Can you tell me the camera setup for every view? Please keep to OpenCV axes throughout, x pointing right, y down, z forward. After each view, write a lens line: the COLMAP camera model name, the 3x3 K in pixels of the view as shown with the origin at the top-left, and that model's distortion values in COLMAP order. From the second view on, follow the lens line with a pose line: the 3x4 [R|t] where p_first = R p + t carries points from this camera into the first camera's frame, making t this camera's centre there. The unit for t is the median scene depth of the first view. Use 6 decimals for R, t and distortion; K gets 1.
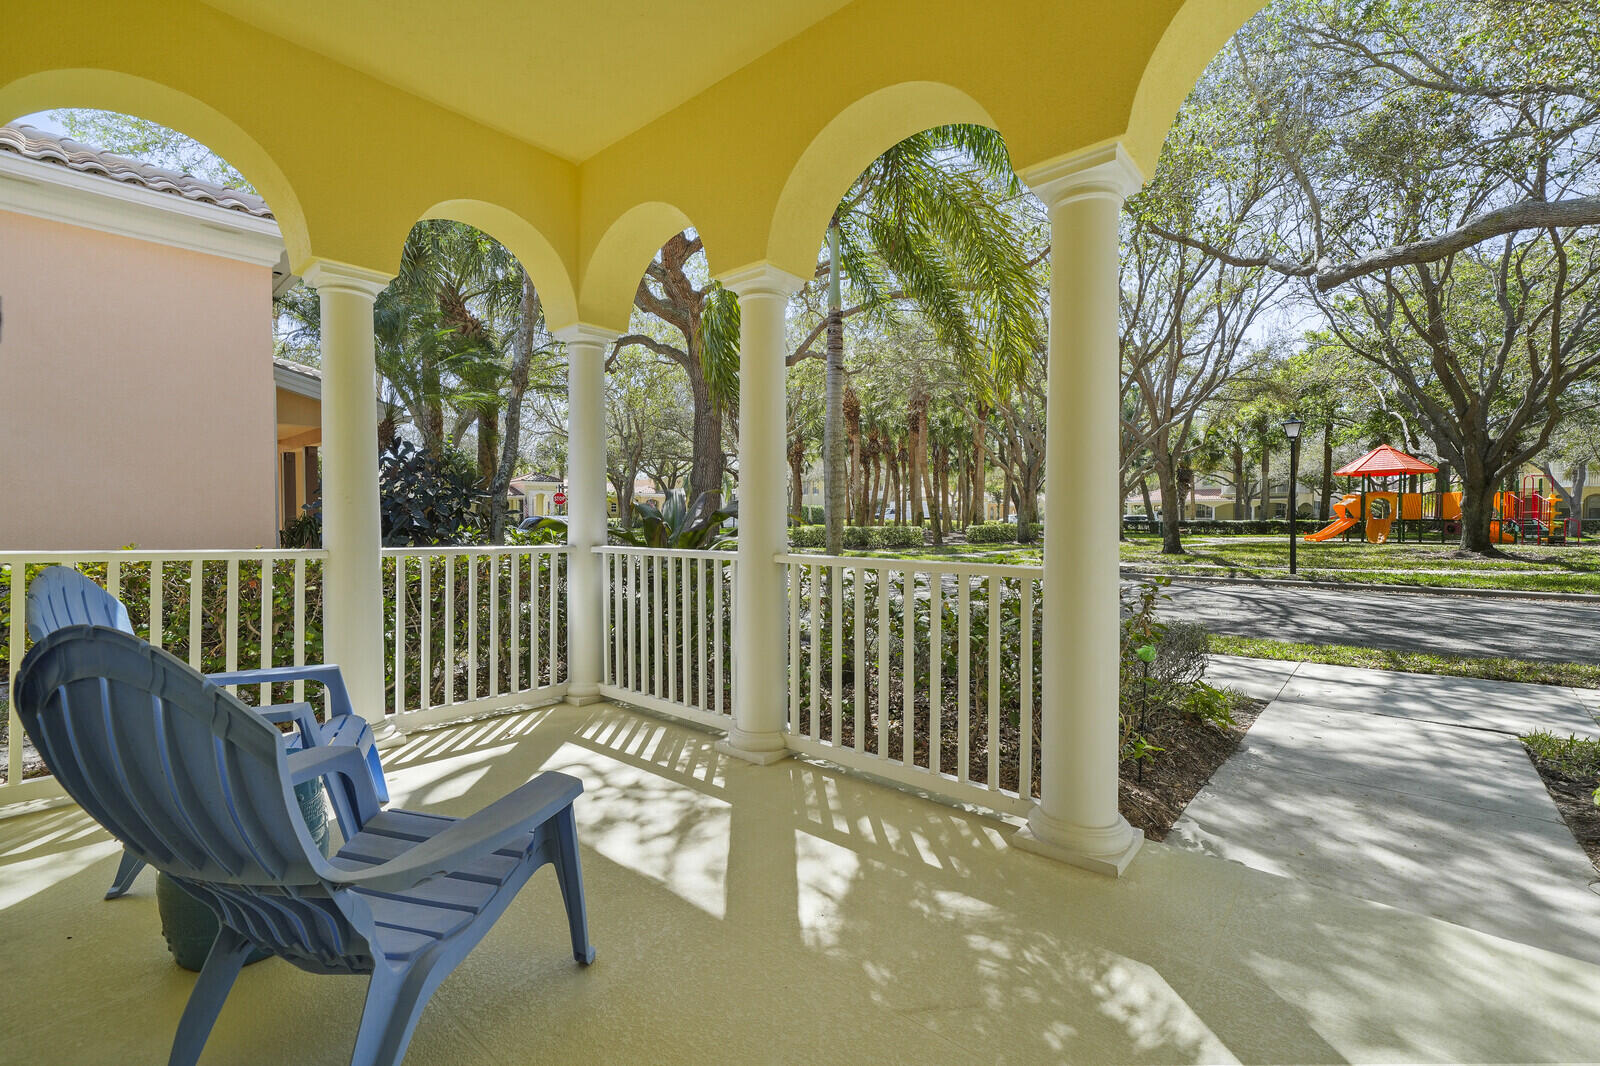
lens RADIAL K [[702.1, 0, 777.7], [0, 702.1, 535.3], [0, 0, 1]] dist [0.002230, 0.002613]
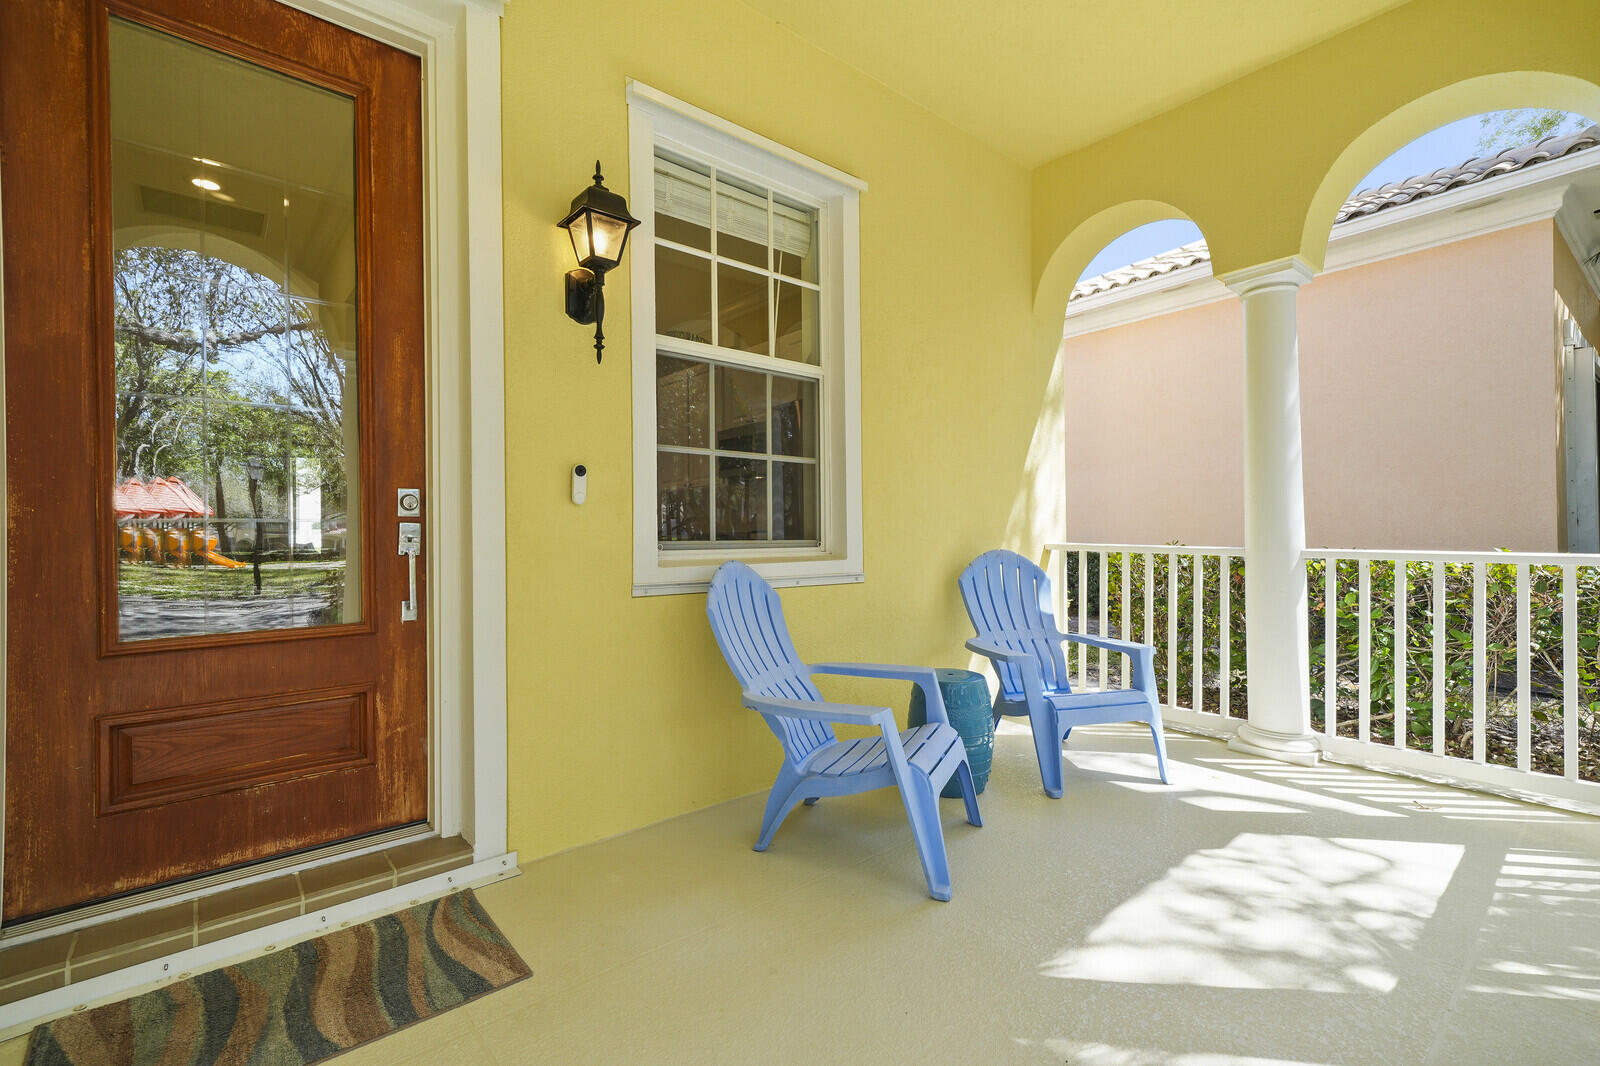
lens RADIAL K [[702.1, 0, 802.6], [0, 702.1, 537.9], [0, 0, 1]] dist [0.002230, 0.002613]
pose [[-0.122729, 0.010130, -0.992388, 0.439702], [-0.017475, 0.999771, 0.012367, 0.004163], [0.992286, 0.018860, -0.122524, 0.453119]]
